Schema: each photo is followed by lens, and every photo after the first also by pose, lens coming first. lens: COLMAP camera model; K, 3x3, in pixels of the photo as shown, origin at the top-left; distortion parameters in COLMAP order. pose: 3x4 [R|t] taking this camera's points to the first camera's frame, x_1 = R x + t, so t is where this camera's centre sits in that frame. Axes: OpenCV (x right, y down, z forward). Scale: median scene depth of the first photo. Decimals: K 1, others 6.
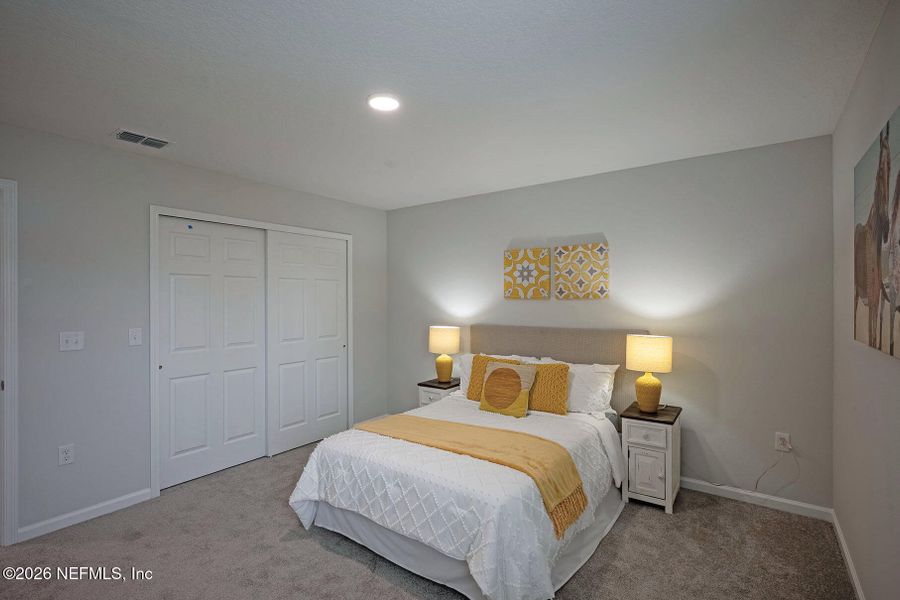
lens RADIAL K [[432.6, 0, 453.3], [0, 432.6, 299.0], [0, 0, 1]] dist [0.001083, 0.001028]
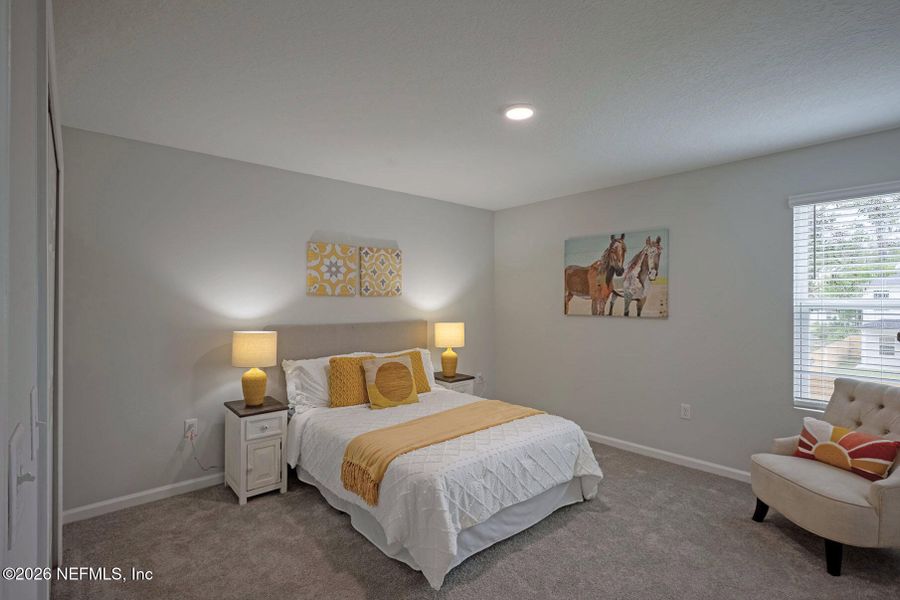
lens RADIAL K [[432.6, 0, 452.5], [0, 432.6, 301.4], [0, 0, 1]] dist [0.001083, 0.001028]
pose [[0.214270, -0.004478, 0.976764, -0.731276], [-0.002928, 0.999982, 0.005226, 0.007065], [-0.976770, -0.003980, 0.214254, 0.542462]]
